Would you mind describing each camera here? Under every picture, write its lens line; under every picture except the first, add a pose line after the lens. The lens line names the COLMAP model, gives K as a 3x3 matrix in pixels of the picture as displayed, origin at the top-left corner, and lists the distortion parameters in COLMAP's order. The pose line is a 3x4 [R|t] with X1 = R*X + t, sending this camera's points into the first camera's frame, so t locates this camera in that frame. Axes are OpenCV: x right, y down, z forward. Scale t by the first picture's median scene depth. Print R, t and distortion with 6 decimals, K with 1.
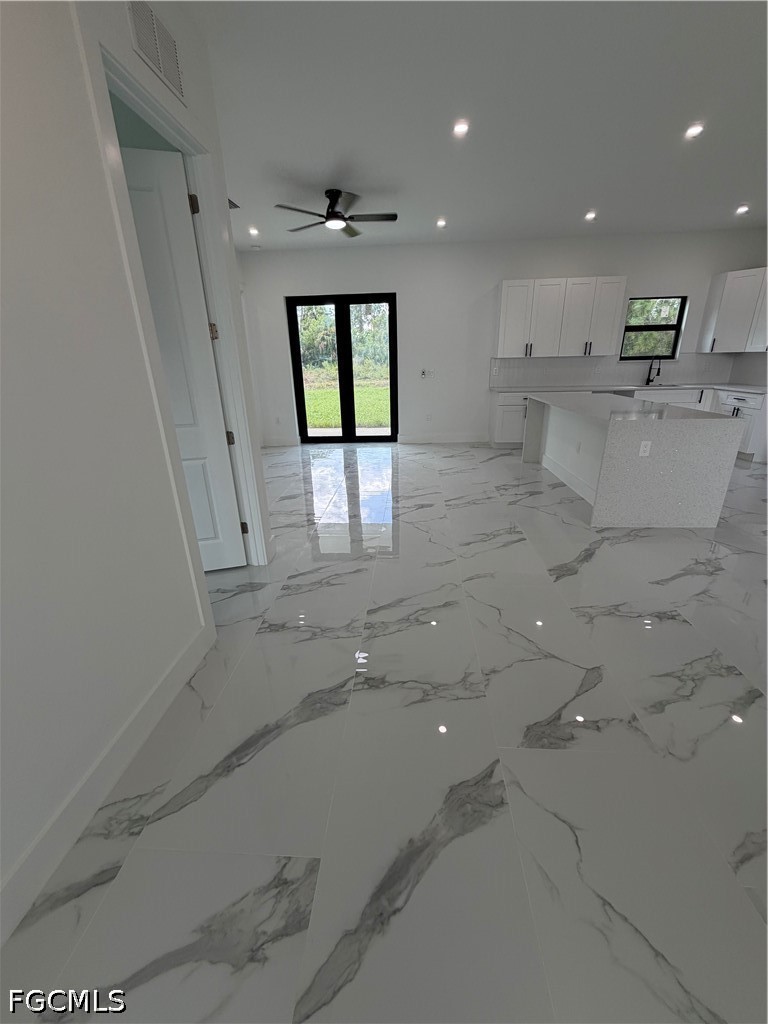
lens RADIAL K [[407.6, 0, 385.1], [0, 407.6, 508.6], [0, 0, 1]] dist [-0.000941, 0.000206]
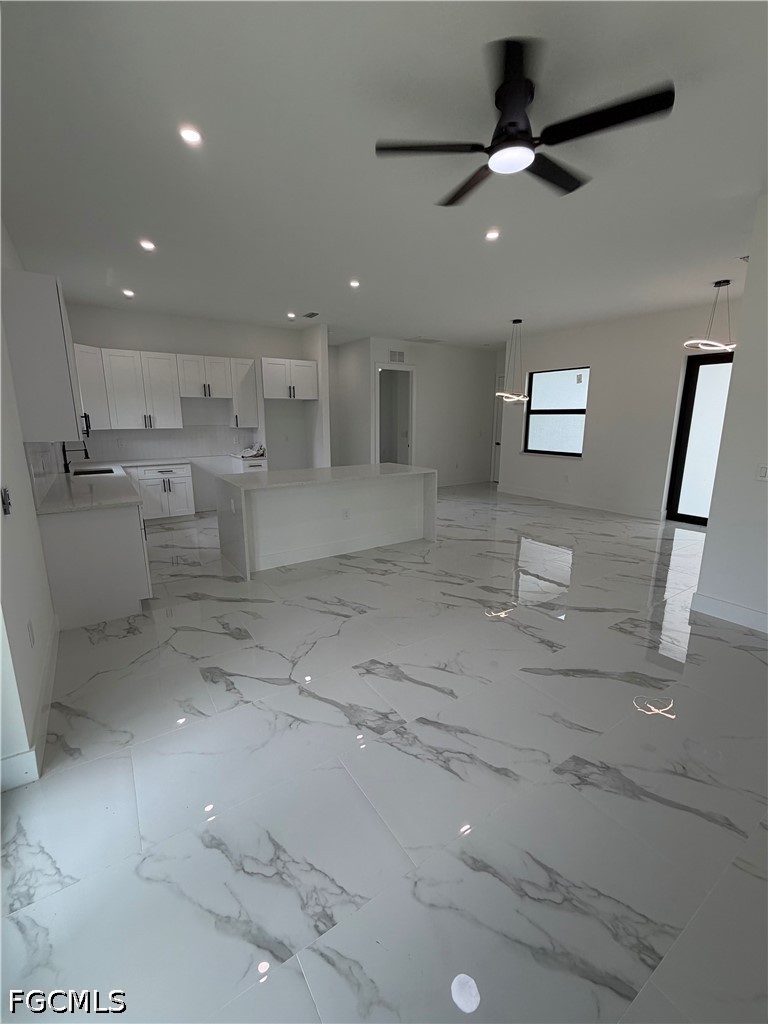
lens RADIAL K [[427.6, 0, 384.0], [0, 427.6, 512.0], [0, 0, 1]] dist [0.000137, 0.000087]
pose [[-0.607483, -0.146806, 0.780649, -0.508838], [0.288942, 0.874608, 0.389324, -0.636021], [-0.739917, 0.462070, -0.488891, 1.674739]]
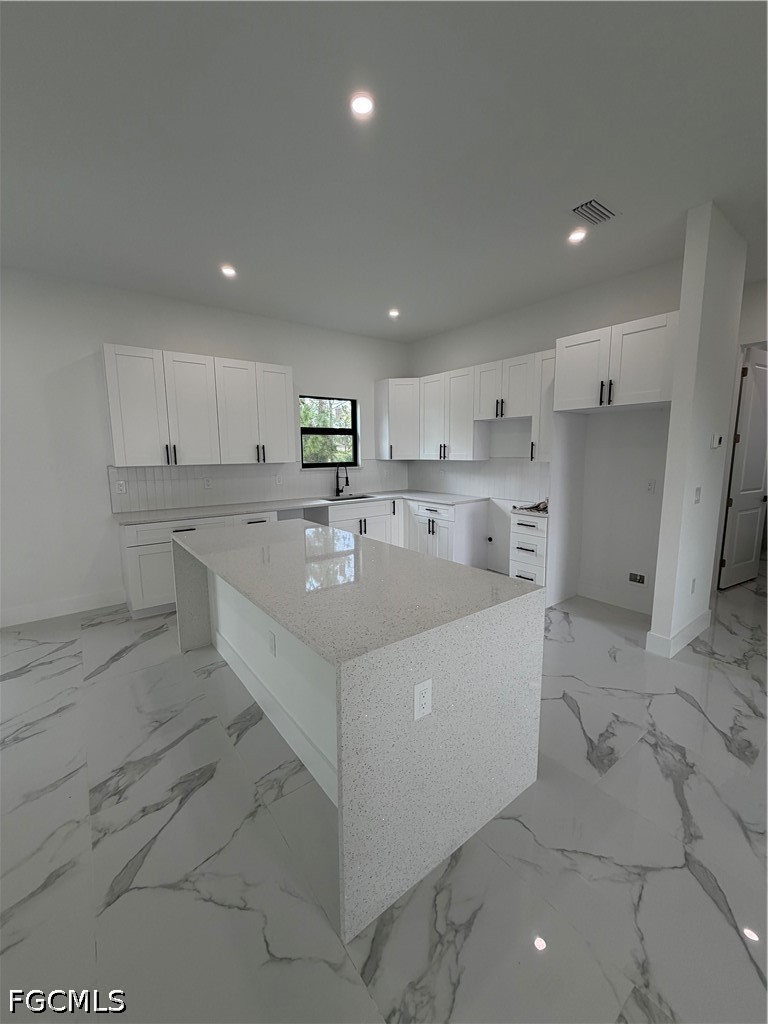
lens RADIAL K [[407.6, 0, 385.1], [0, 407.6, 508.6], [0, 0, 1]] dist [-0.000941, 0.000206]
pose [[0.754618, -0.074418, 0.651931, 0.300986], [0.217915, 0.965579, -0.142019, -0.239233], [-0.618922, 0.249236, 0.744860, 0.566457]]
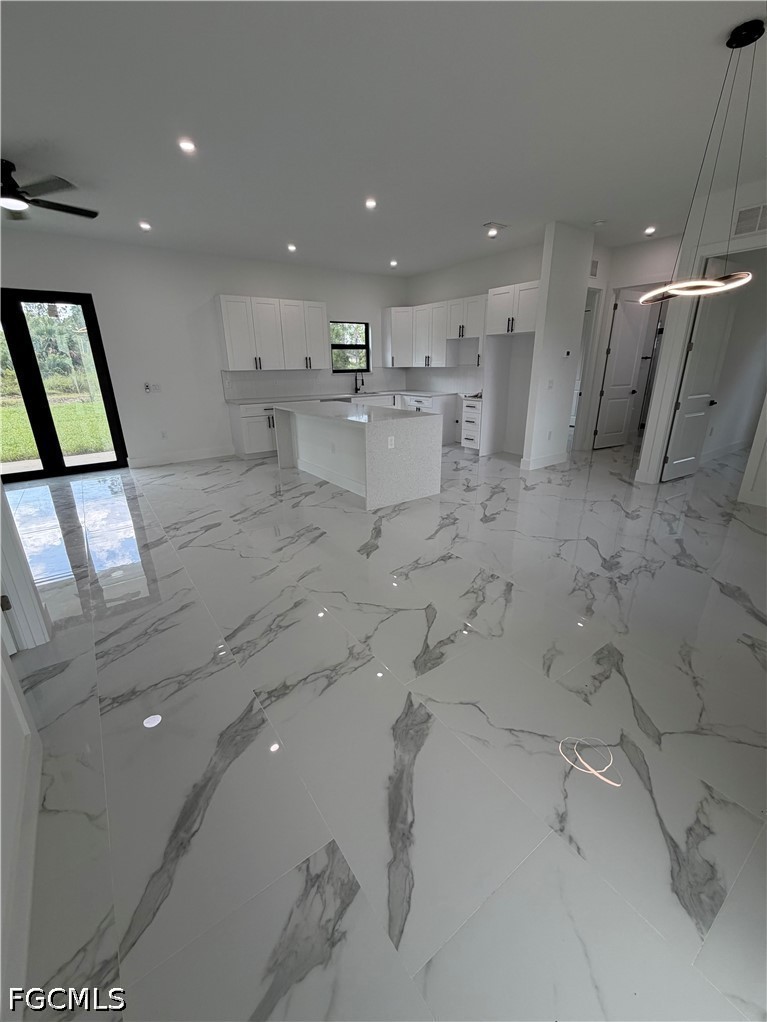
lens RADIAL K [[415.9, 0, 385.0], [0, 415.9, 506.1], [0, 0, 1]] dist [0.000669, 0.000096]
pose [[0.774727, -0.192290, 0.602348, -0.175835], [0.212760, 0.976364, 0.038041, -0.003992], [-0.595425, 0.098684, 0.797327, -0.014022]]
